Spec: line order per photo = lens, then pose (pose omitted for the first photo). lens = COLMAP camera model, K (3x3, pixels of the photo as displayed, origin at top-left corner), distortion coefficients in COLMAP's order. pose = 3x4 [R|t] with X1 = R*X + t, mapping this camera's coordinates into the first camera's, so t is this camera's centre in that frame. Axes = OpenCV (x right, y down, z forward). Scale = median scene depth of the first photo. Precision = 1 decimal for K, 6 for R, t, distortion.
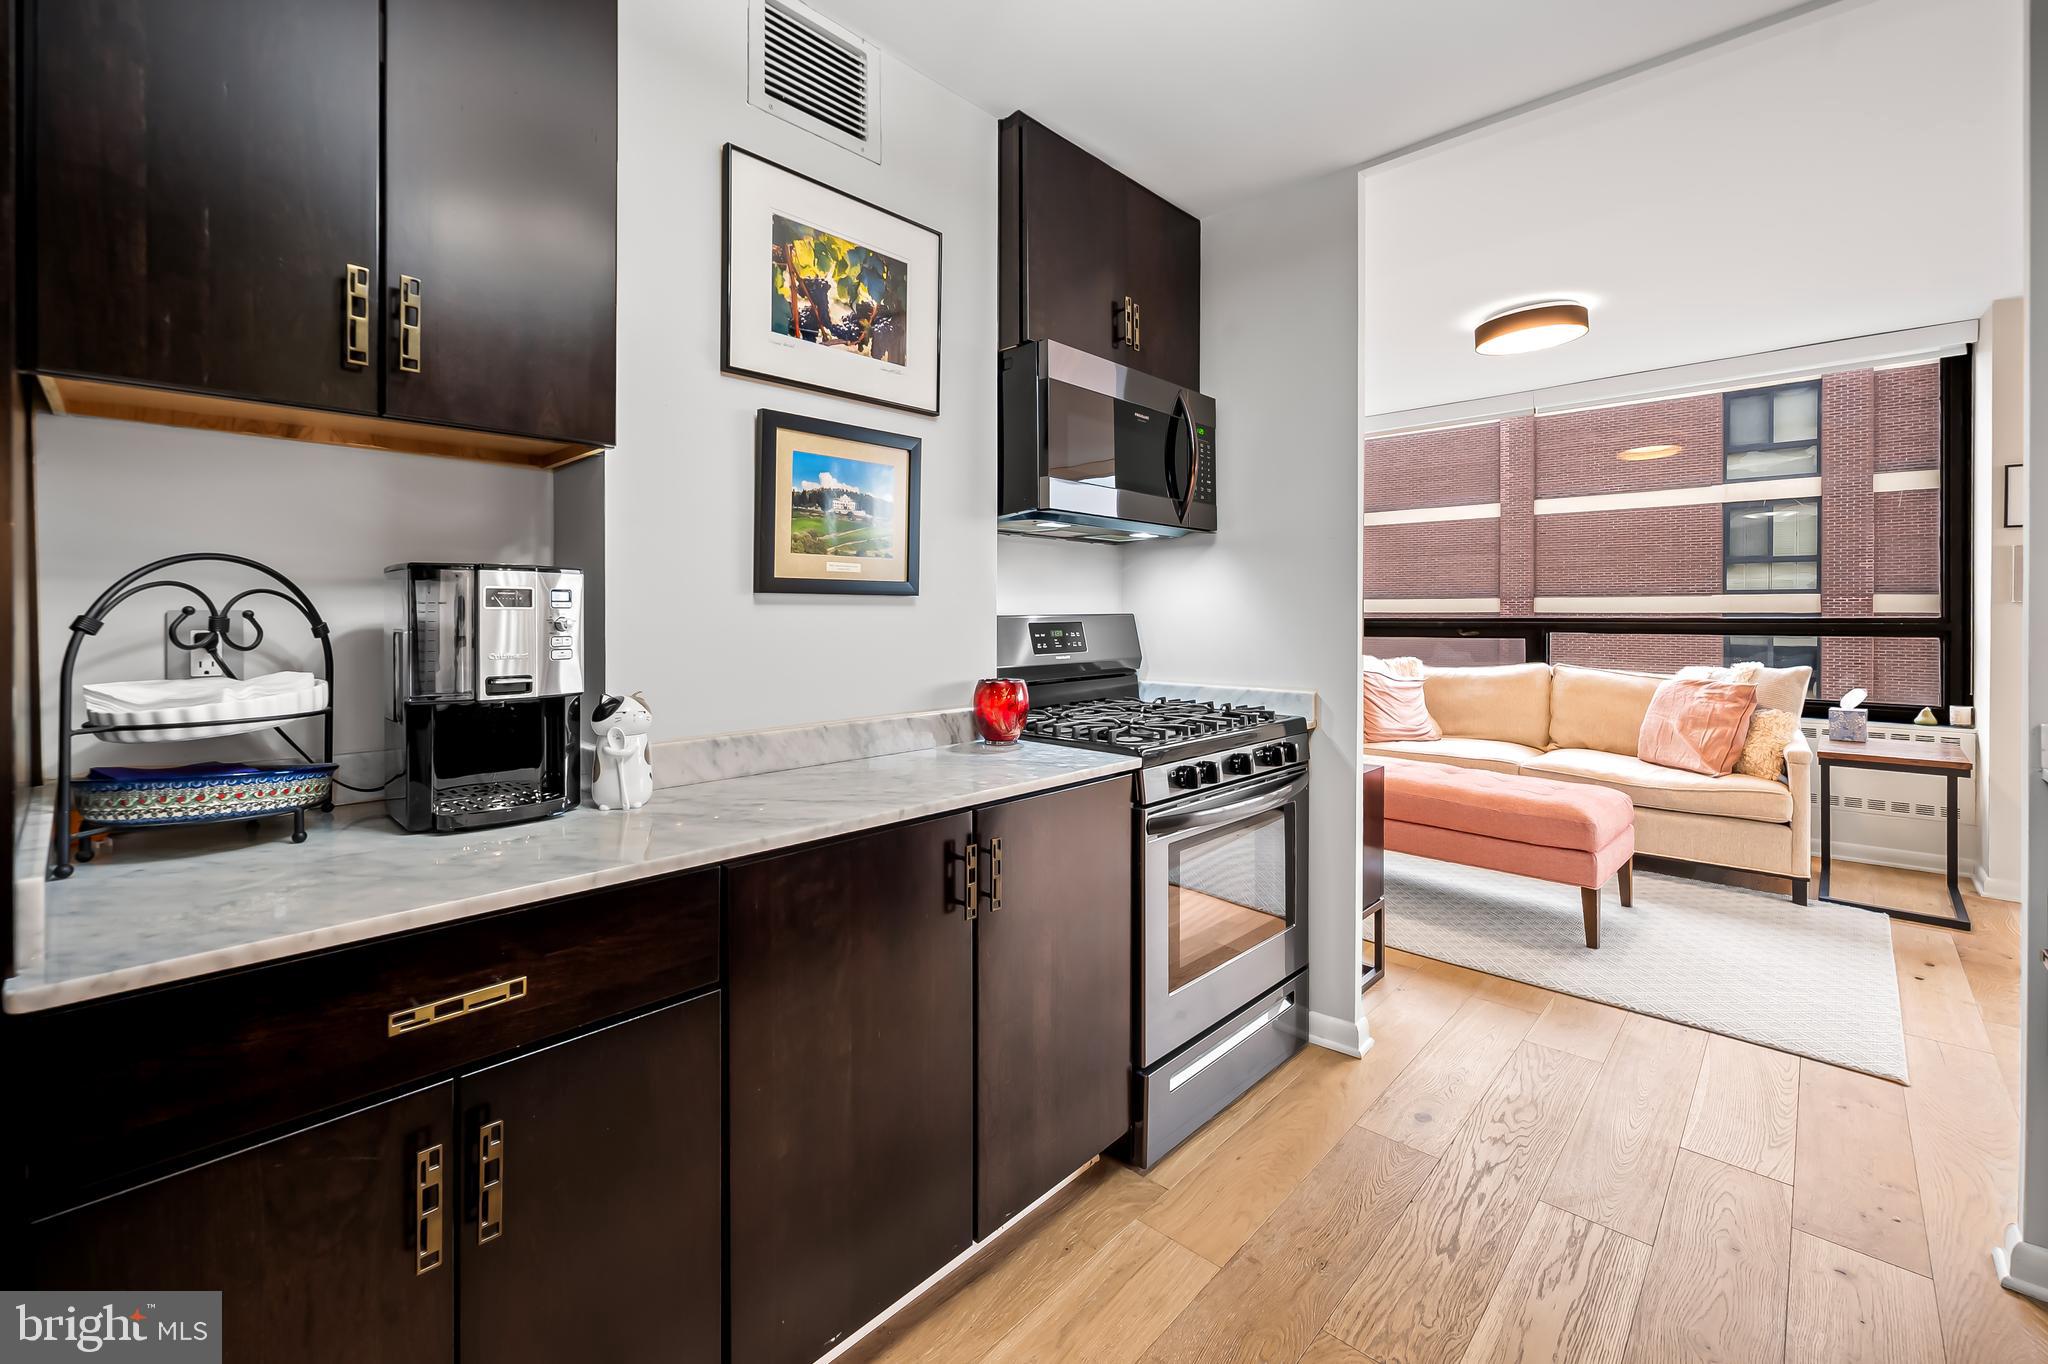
lens RADIAL K [[851.7, 0, 1028.2], [0, 851.7, 613.5], [0, 0, 1]] dist [-0.002430, -0.000608]
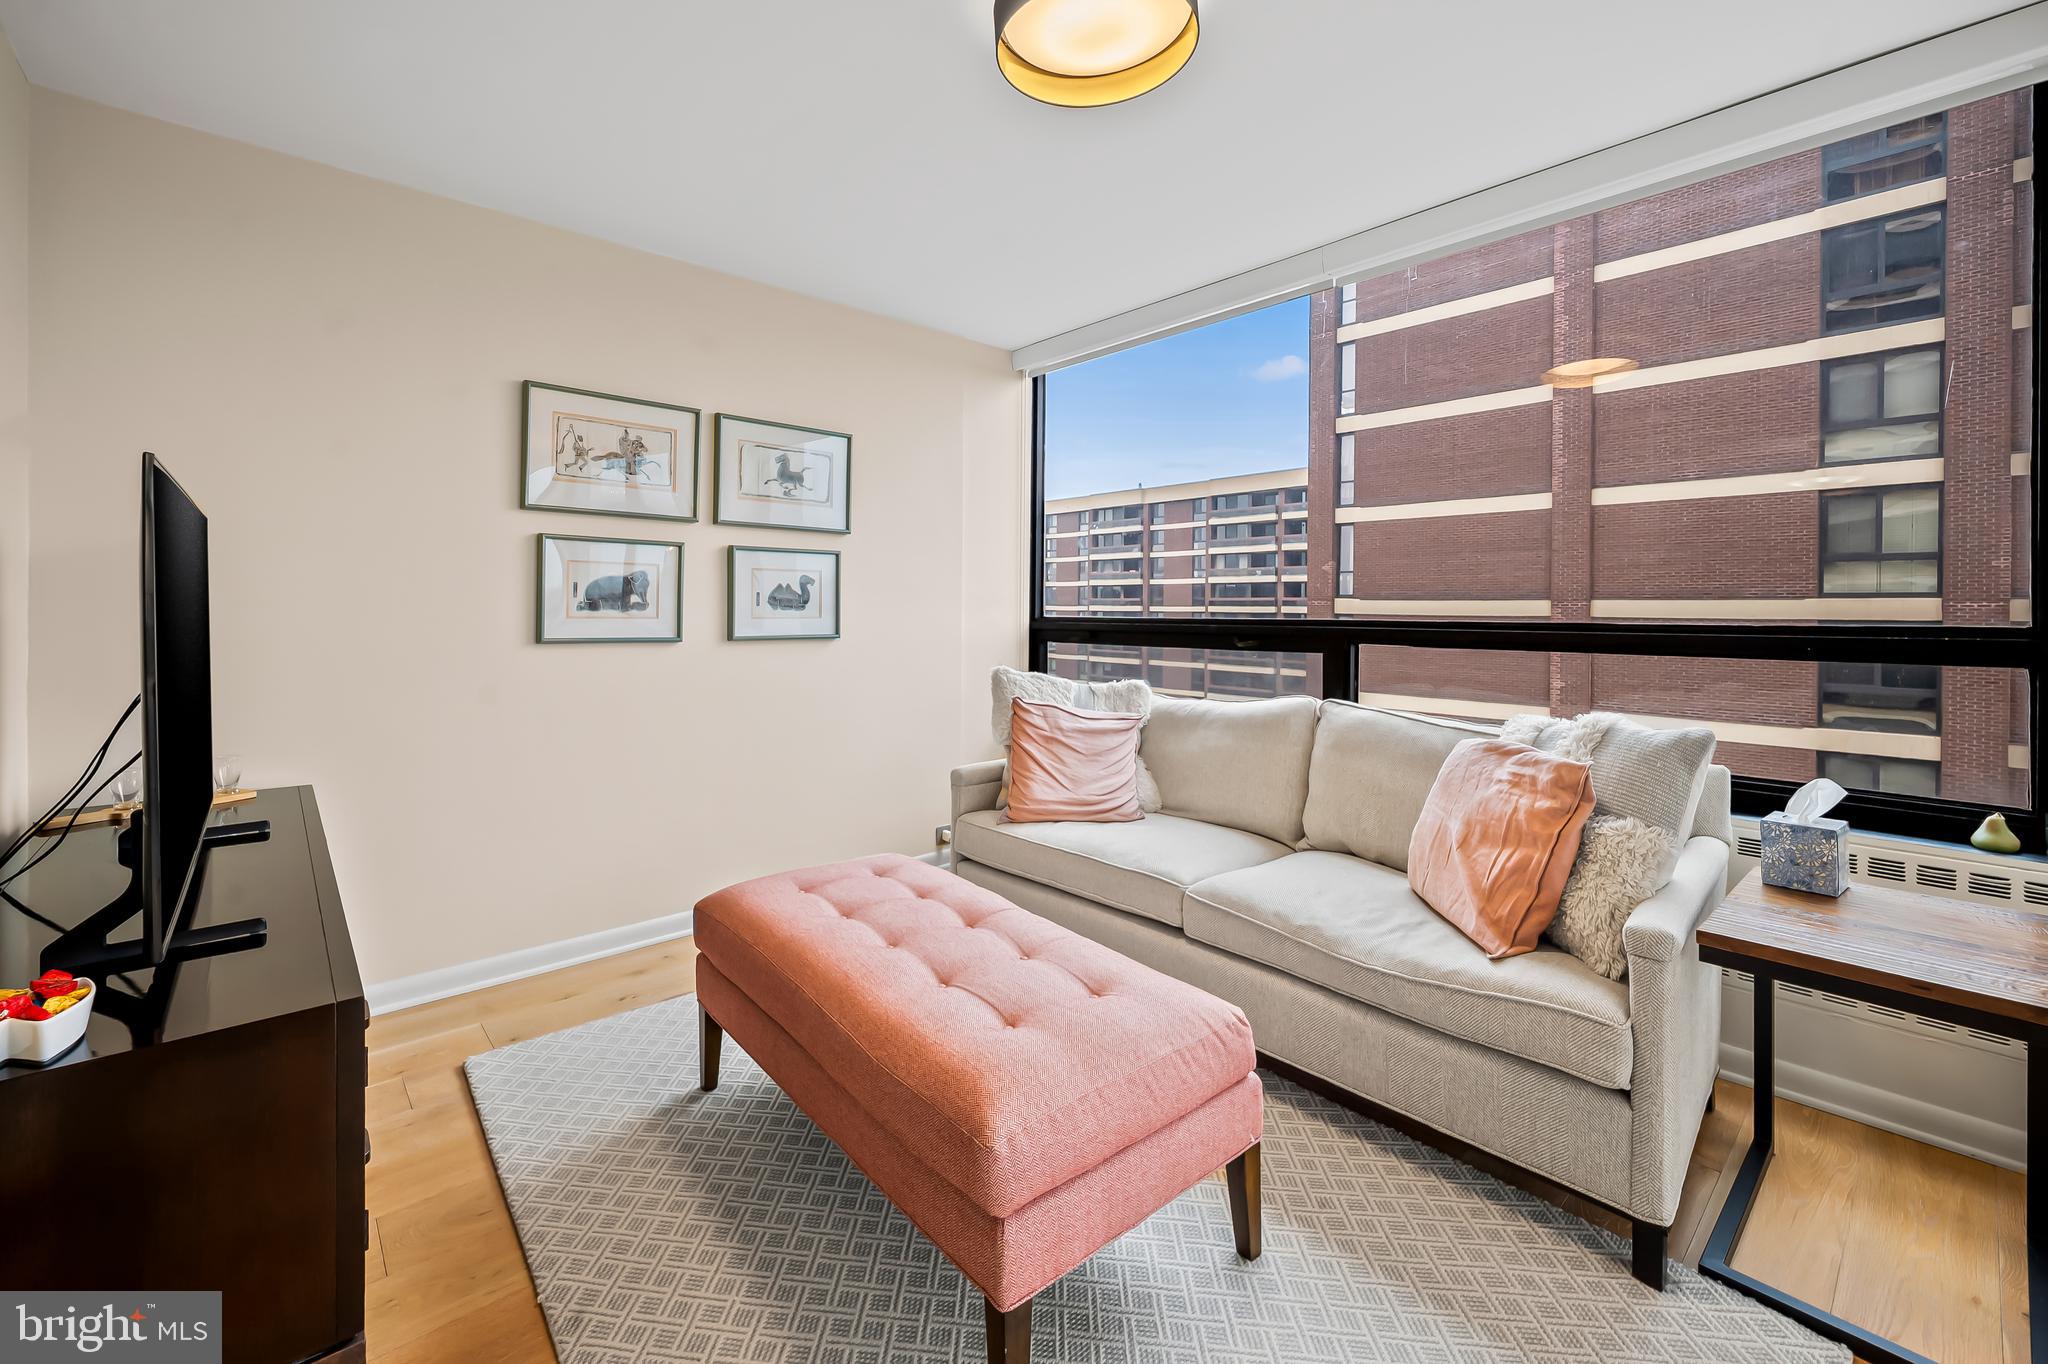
lens RADIAL K [[851.7, 0, 1030.0], [0, 851.7, 612.2], [0, 0, 1]] dist [-0.002430, -0.000608]
pose [[0.996501, 0.009024, -0.083092, 0.430769], [-0.009209, 0.999956, -0.001841, 0.002668], [0.083072, 0.002600, 0.996540, 0.371769]]
